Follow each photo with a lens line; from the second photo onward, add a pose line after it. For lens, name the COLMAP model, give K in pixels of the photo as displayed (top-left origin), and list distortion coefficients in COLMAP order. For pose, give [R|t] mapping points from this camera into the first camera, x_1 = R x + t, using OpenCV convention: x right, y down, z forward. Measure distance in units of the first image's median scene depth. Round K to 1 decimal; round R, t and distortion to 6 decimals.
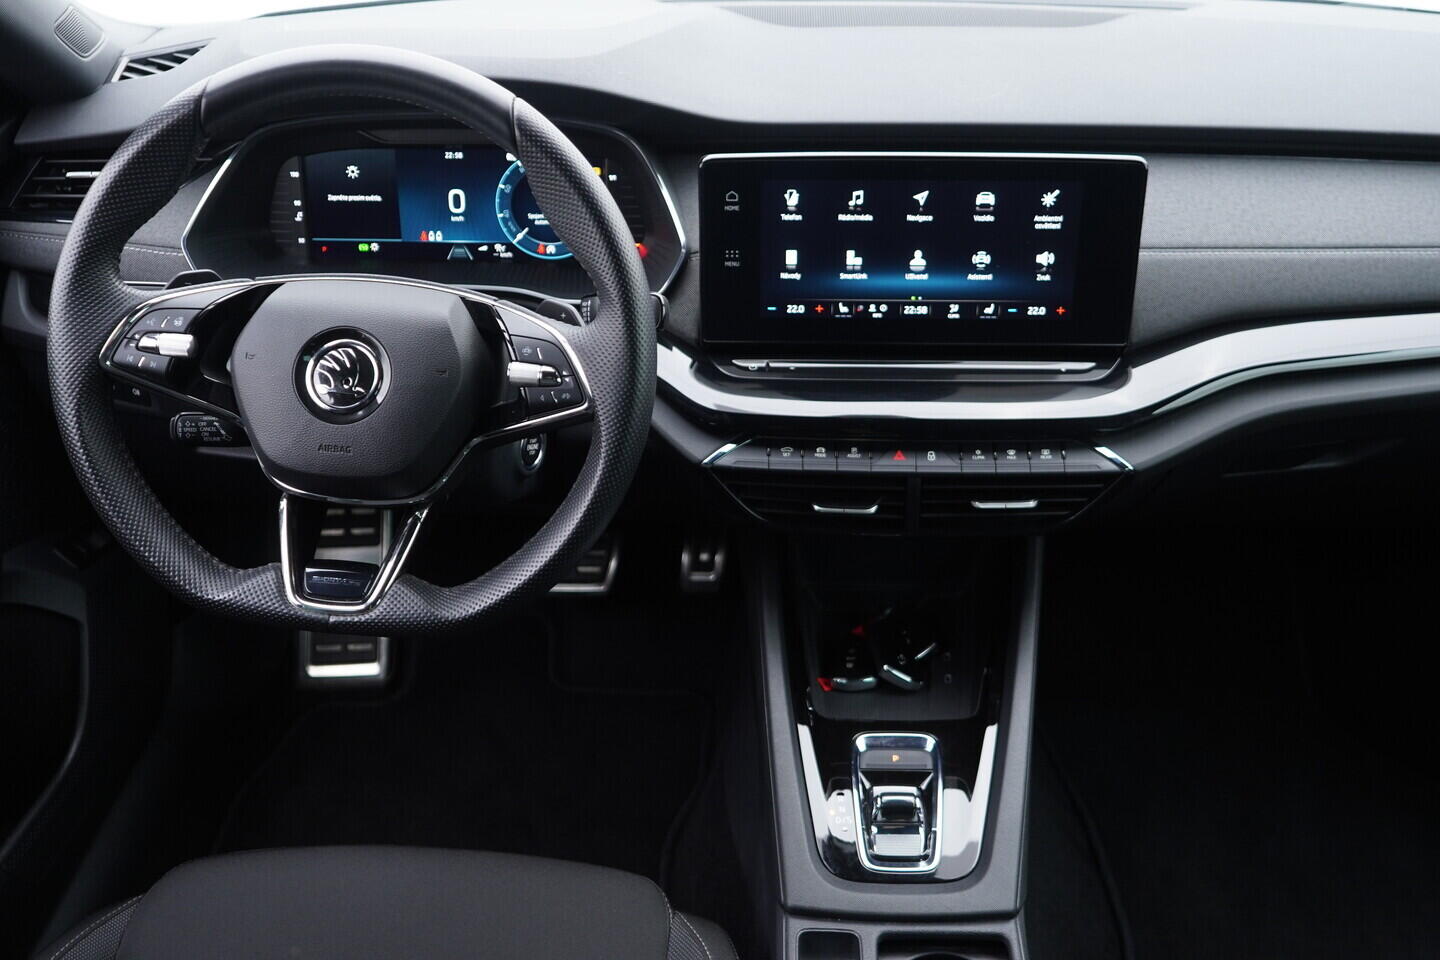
lens RADIAL K [[1449.1, 0, 720.8], [0, 1449.1, 477.3], [0, 0, 1]] dist [-0.000688, 0.000000]
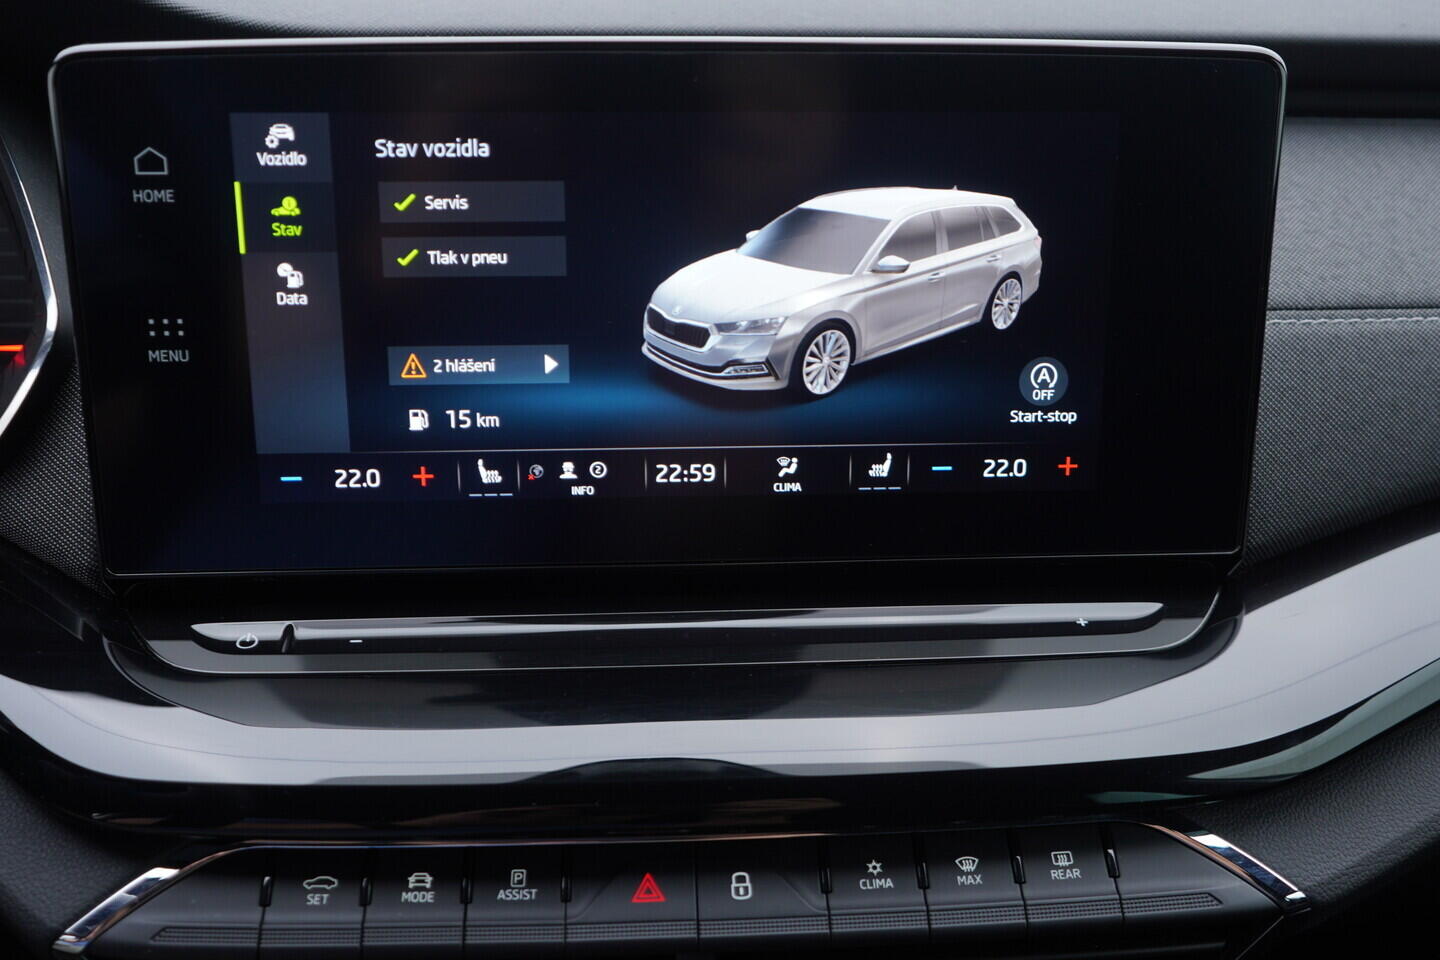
lens RADIAL K [[1449.1, 0, 720.2], [0, 1449.1, 475.0], [0, 0, 1]] dist [-0.000688, 0.000000]
pose [[0.995275, -0.021127, 0.094773, 0.109693], [0.036661, 0.985562, -0.165299, -0.054331], [-0.089912, 0.167993, 0.981679, 0.644963]]
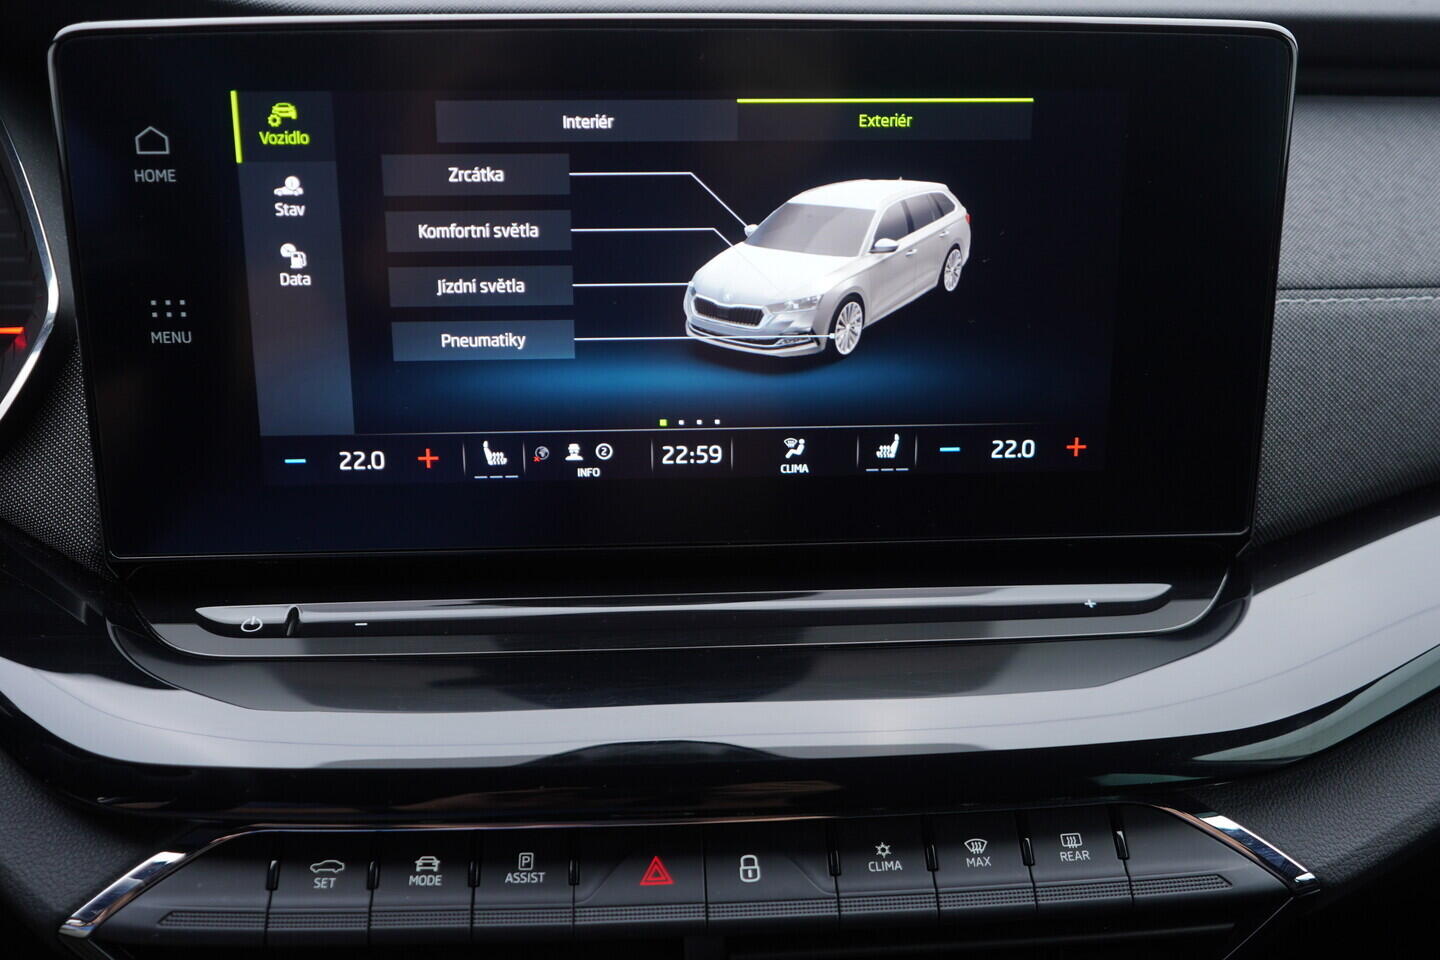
lens RADIAL K [[1449.1, 0, 719.1], [0, 1449.1, 474.8], [0, 0, 1]] dist [-0.000688, 0.000000]
pose [[0.995064, -0.024148, 0.096249, 0.107226], [0.038887, 0.987251, -0.154347, -0.054194], [-0.091295, 0.157328, 0.983317, 0.647470]]
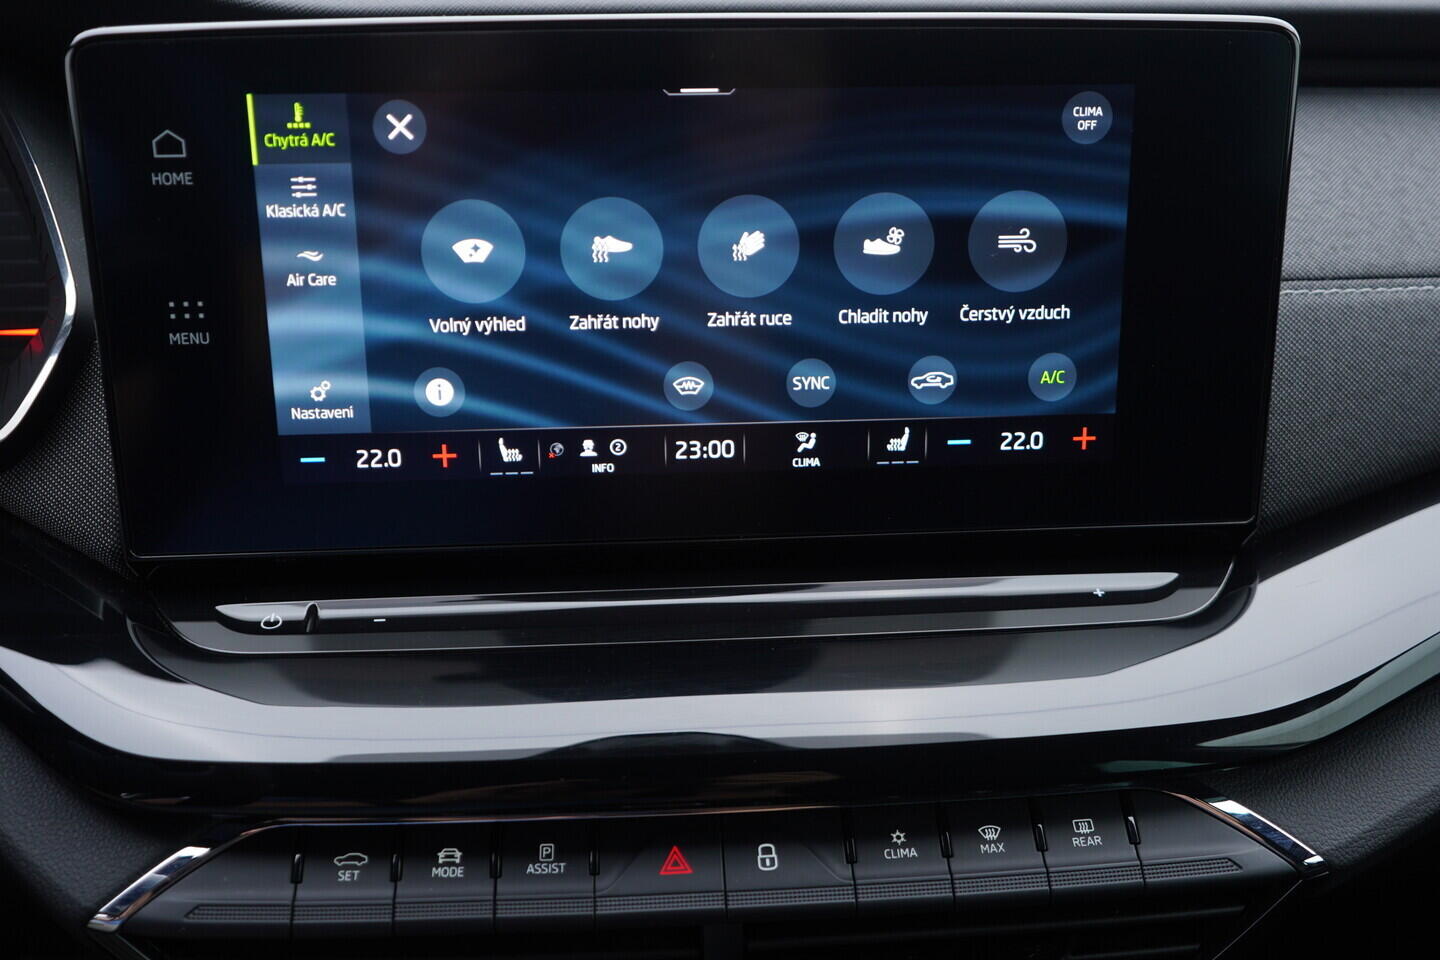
lens RADIAL K [[1449.1, 0, 717.7], [0, 1449.1, 475.9], [0, 0, 1]] dist [-0.000688, 0.000000]
pose [[0.994463, -0.034316, 0.099324, 0.101904], [0.048939, 0.987661, -0.148767, -0.054065], [-0.092994, 0.152804, 0.983872, 0.643491]]
